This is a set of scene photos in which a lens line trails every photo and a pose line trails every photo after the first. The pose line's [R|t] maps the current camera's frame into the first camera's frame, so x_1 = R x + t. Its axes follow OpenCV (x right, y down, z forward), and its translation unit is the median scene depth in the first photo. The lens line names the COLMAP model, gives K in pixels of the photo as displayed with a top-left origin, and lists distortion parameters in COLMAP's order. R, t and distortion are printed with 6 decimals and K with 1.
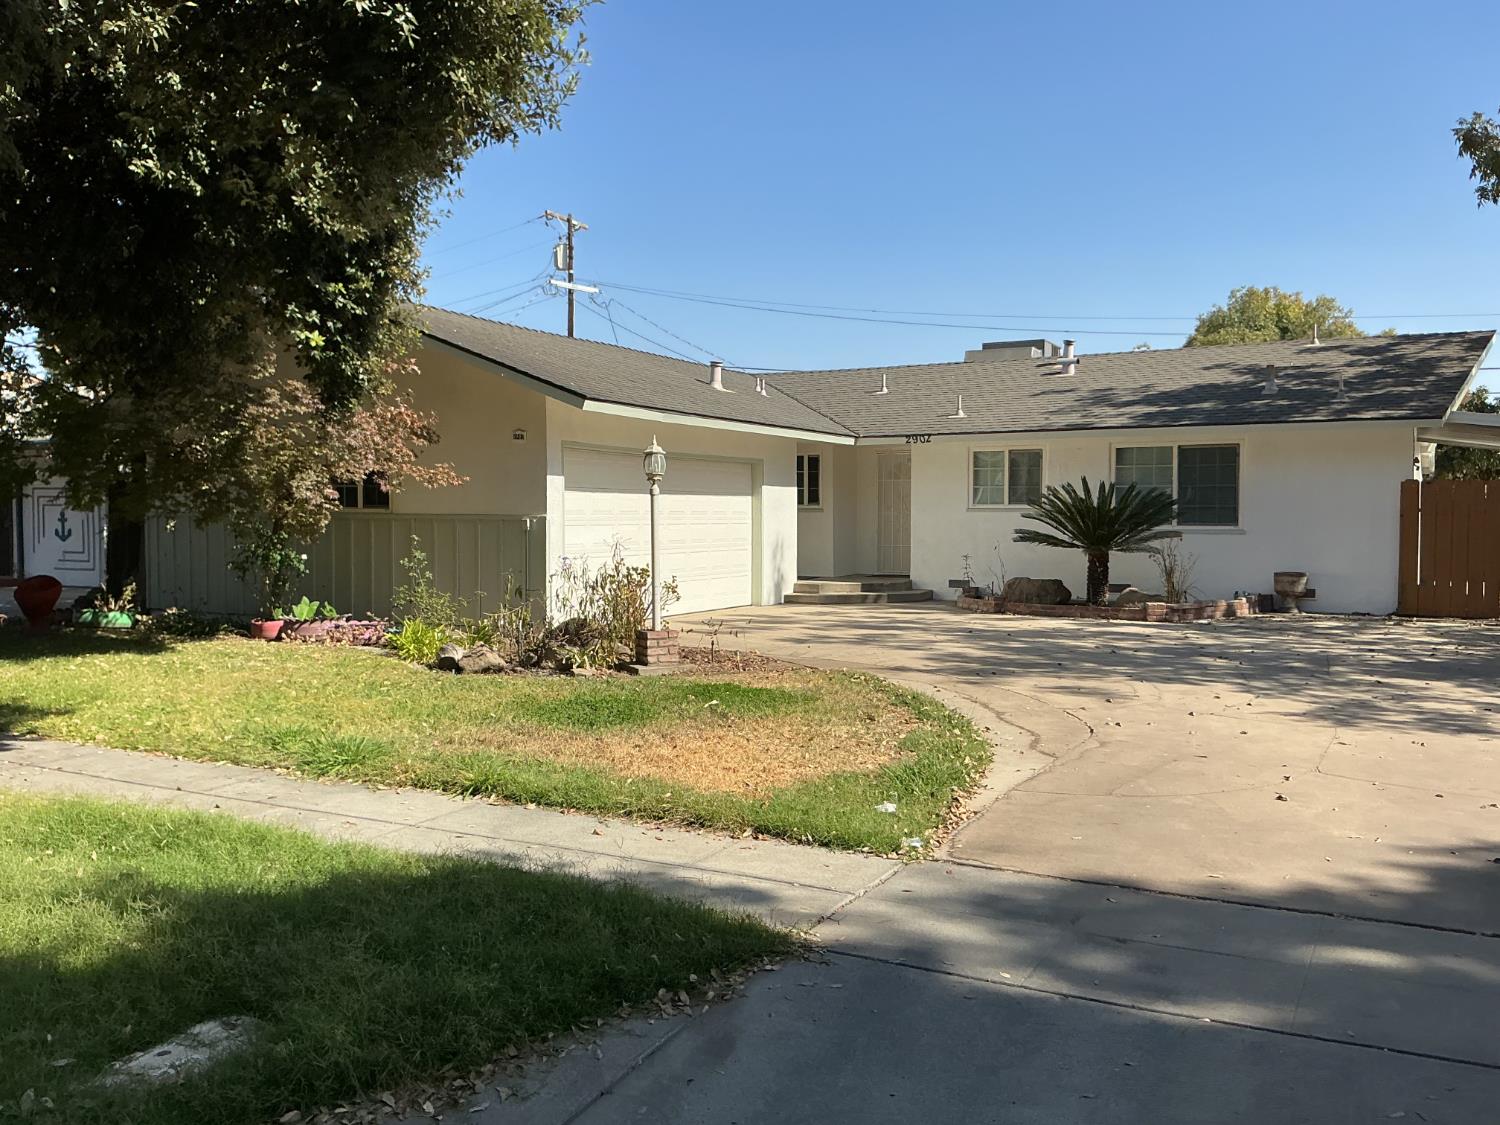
lens RADIAL K [[1256.1, 0, 757.6], [0, 1256.1, 568.1], [0, 0, 1]] dist [0.121278, -0.237674]
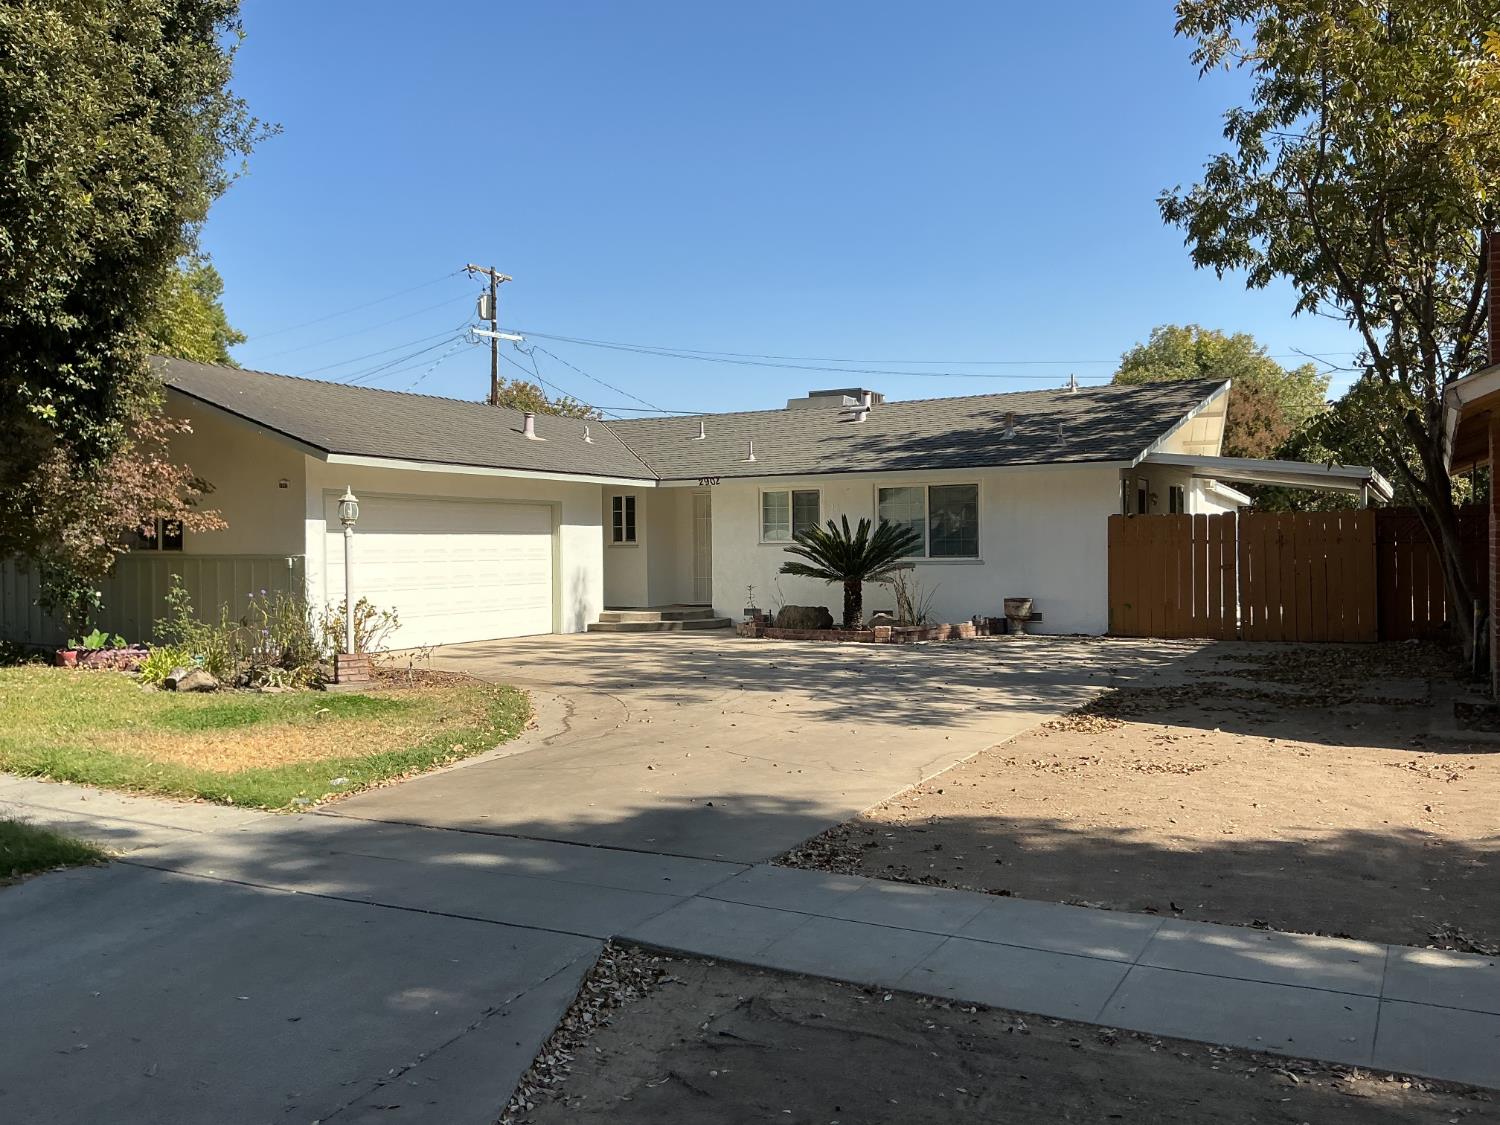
lens RADIAL K [[1256.1, 0, 763.4], [0, 1256.1, 570.3], [0, 0, 1]] dist [0.121278, -0.237674]
pose [[0.999902, -0.011048, -0.008610, 0.198335], [0.010832, 0.999634, -0.024803, 0.003715], [0.008880, 0.024708, 0.999655, -0.109864]]
